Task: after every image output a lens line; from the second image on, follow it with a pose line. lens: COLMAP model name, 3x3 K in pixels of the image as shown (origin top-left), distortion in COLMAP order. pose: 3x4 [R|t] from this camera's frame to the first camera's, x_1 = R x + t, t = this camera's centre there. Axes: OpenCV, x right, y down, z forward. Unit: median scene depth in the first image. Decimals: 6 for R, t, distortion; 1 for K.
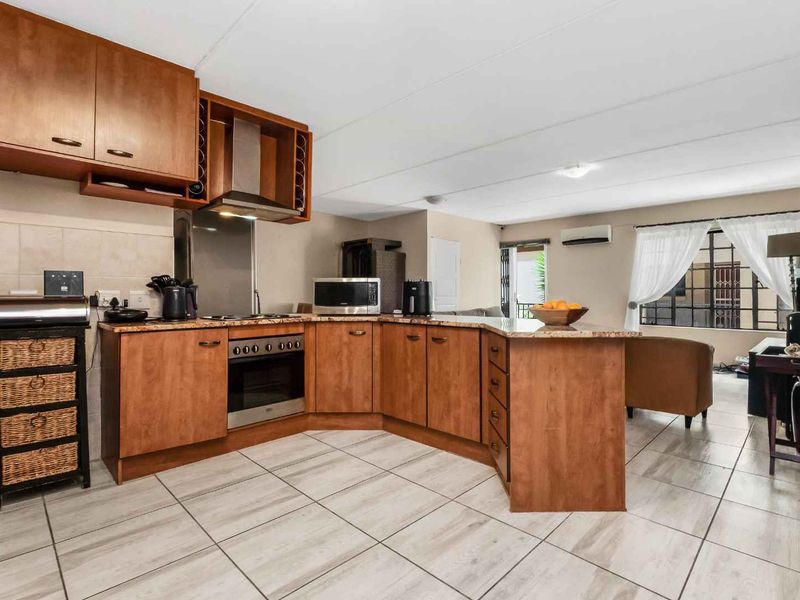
lens RADIAL K [[411.6, 0, 401.1], [0, 411.6, 290.7], [0, 0, 1]] dist [-0.001428, -0.001199]
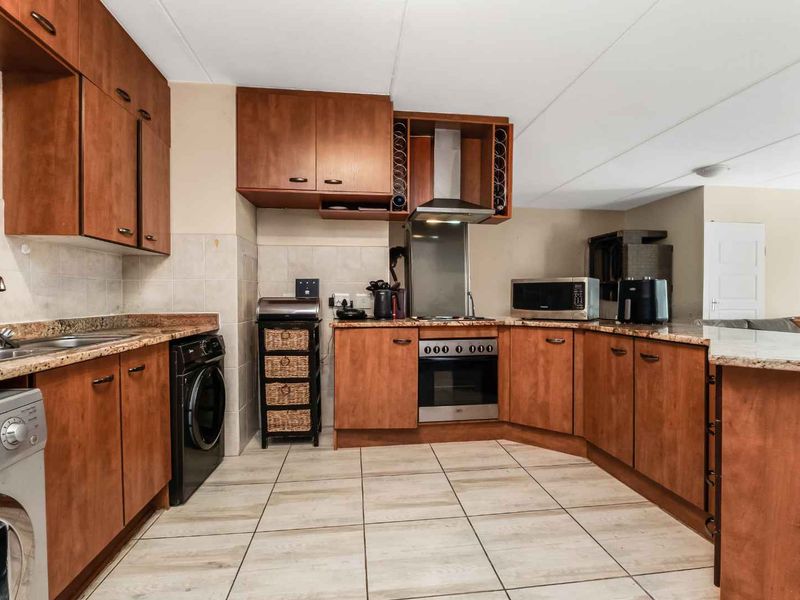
lens RADIAL K [[402.6, 0, 400.0], [0, 402.6, 300.0], [0, 0, 1]] dist [-0.000108, -0.000689]
pose [[0.789353, 0.005786, -0.613912, 0.180584], [0.005269, 0.999855, 0.016197, 0.000461], [0.613917, -0.016020, 0.789208, 0.141610]]
